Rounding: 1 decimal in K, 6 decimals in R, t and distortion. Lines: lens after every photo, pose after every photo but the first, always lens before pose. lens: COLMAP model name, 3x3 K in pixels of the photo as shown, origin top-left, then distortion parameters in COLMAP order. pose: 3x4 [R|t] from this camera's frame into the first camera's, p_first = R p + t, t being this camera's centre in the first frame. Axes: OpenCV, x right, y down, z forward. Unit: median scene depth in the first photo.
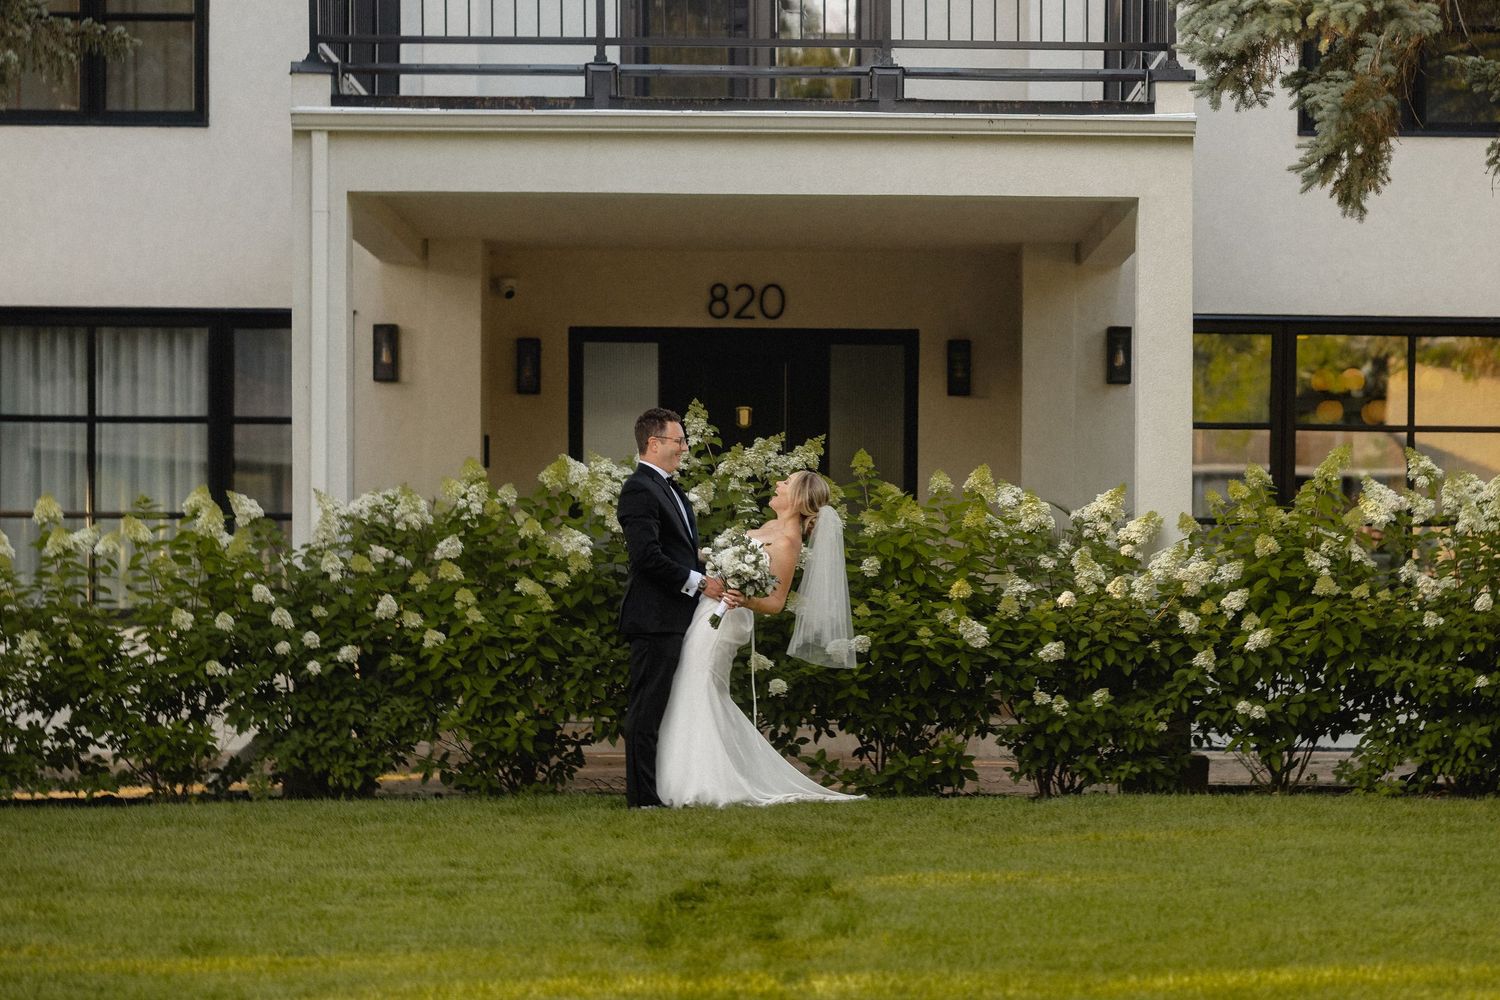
lens RADIAL K [[5854.2, 0, 1004.0], [0, 5854.2, 882.7], [0, 0, 1]] dist [0.007364, -1.825690]
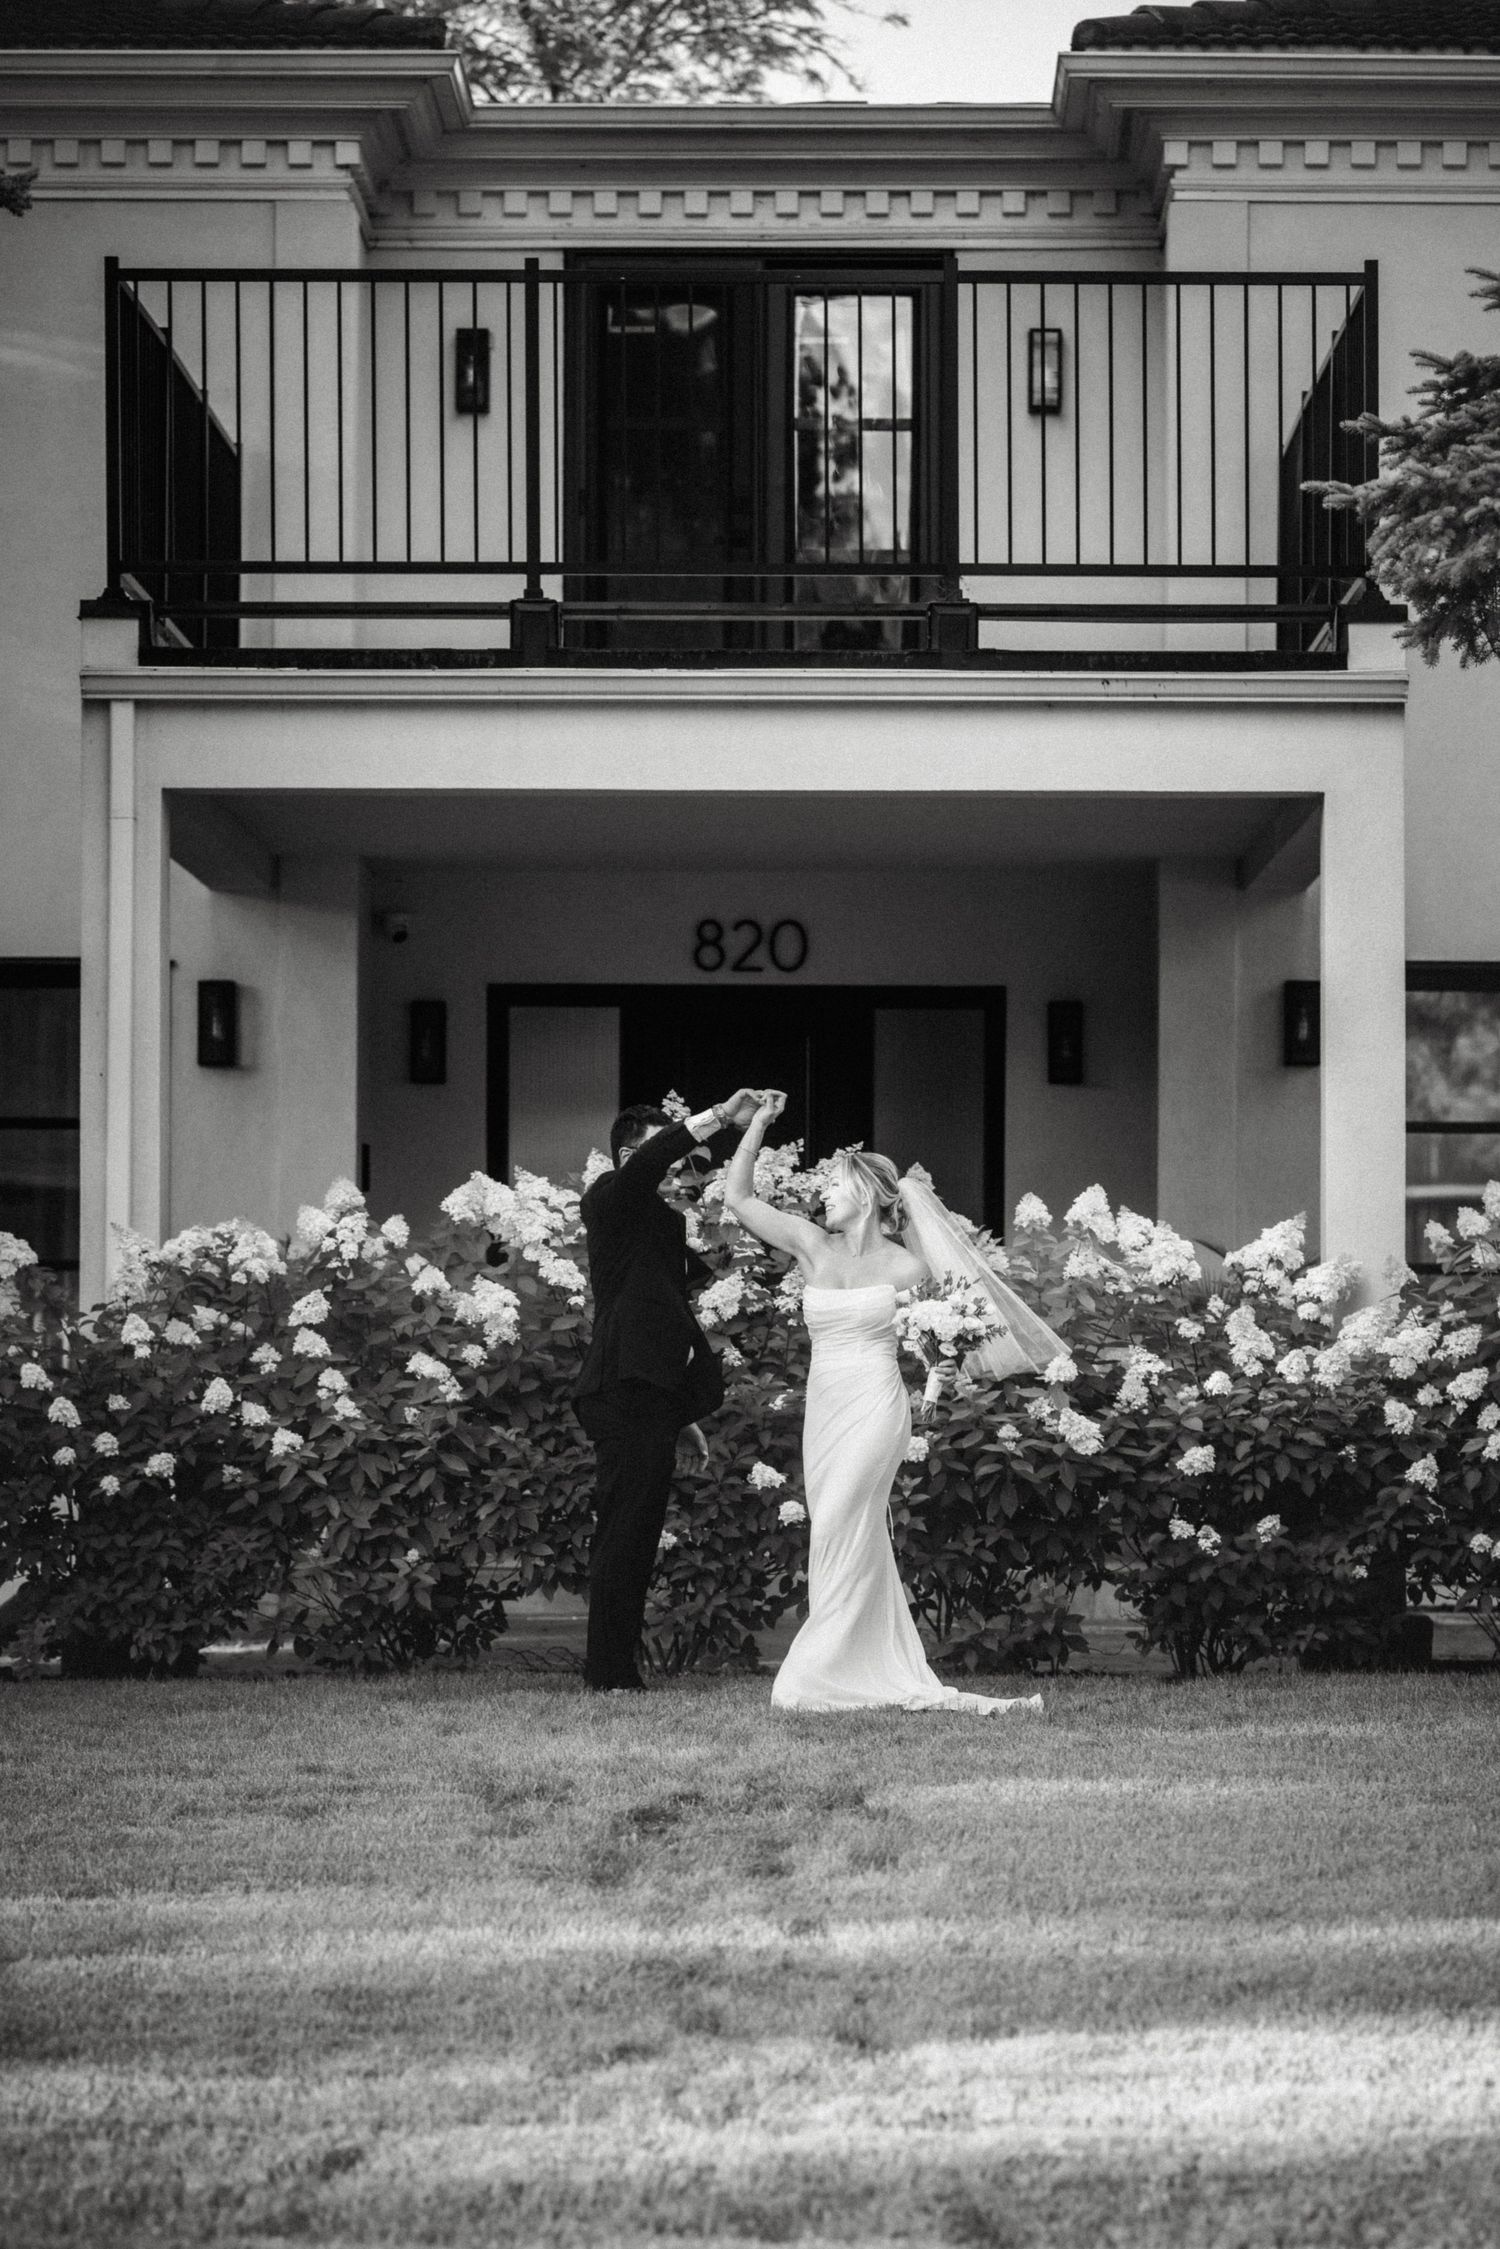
lens RADIAL K [[8911.9, 0, 750.0], [0, 8911.9, 1124.5], [0, 0, 1]] dist [0.336089, 0.939778]
pose [[0.998985, -0.002610, -0.044960, 0.003066], [-0.000918, 0.996933, -0.078255, 0.002532], [0.045026, 0.078217, 0.995919, -0.032691]]
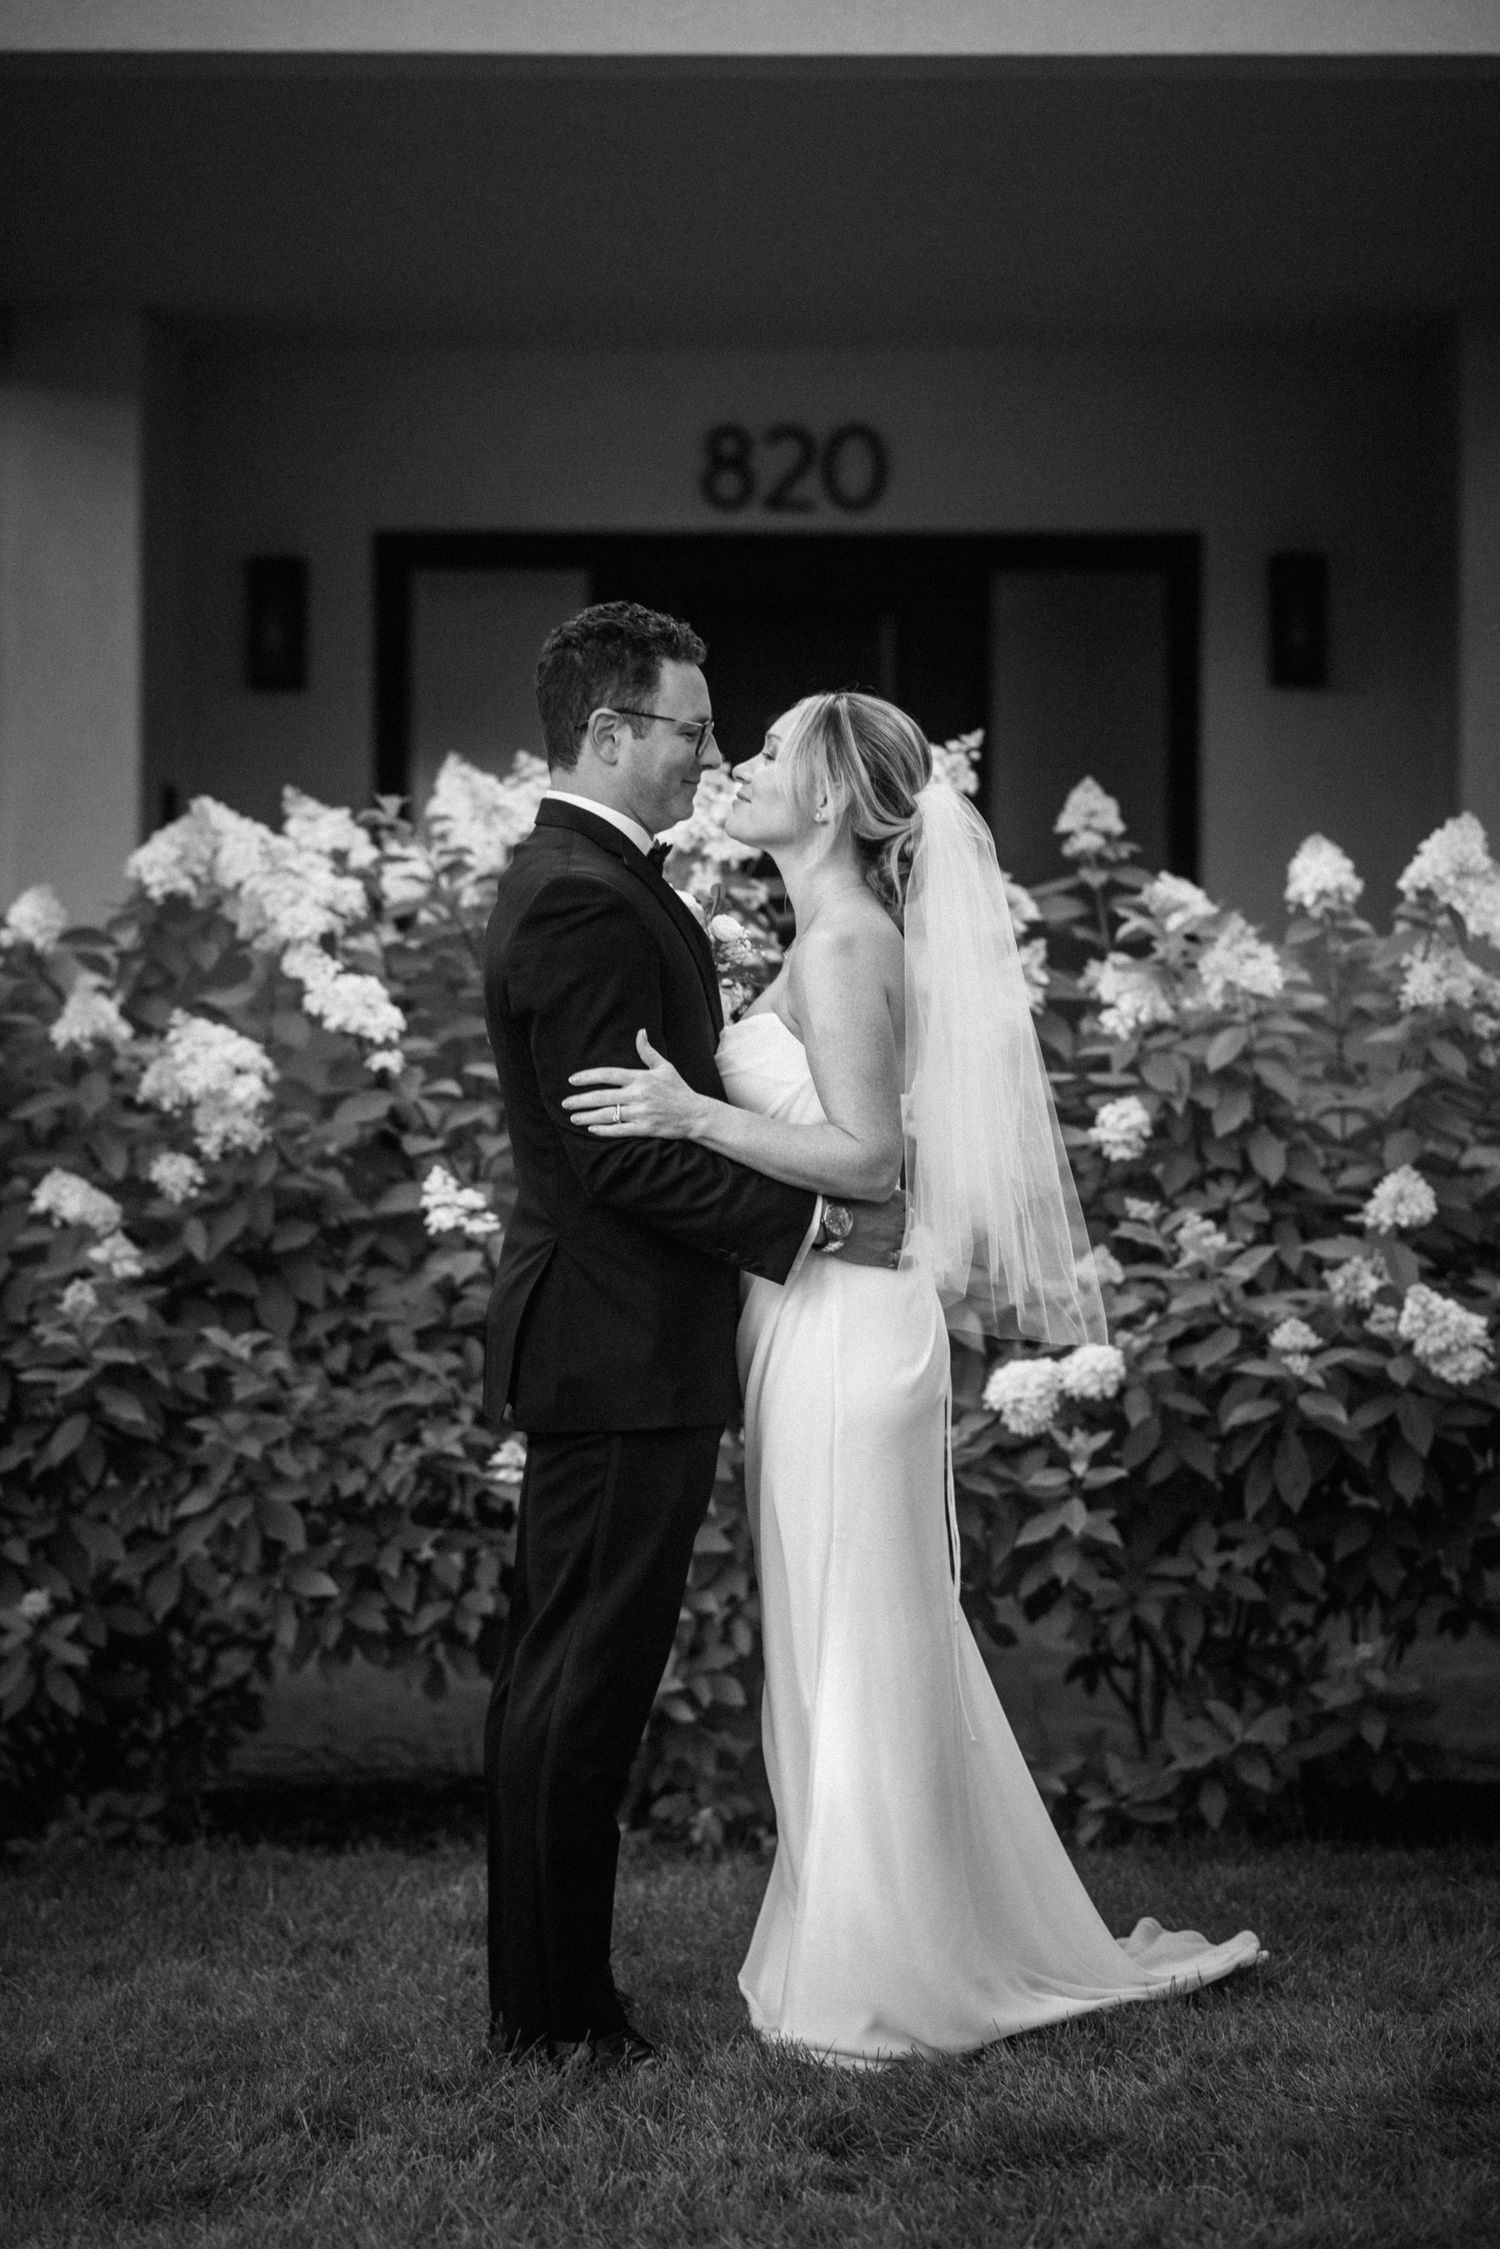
lens RADIAL K [[8911.9, 0, 750.0], [0, 8911.9, 1124.5], [0, 0, 1]] dist [0.336089, 0.939778]
pose [[0.998374, -0.006206, -0.056671, -0.015384], [0.003639, 0.998968, -0.045282, -0.032067], [0.056894, 0.045002, 0.997366, 0.506448]]
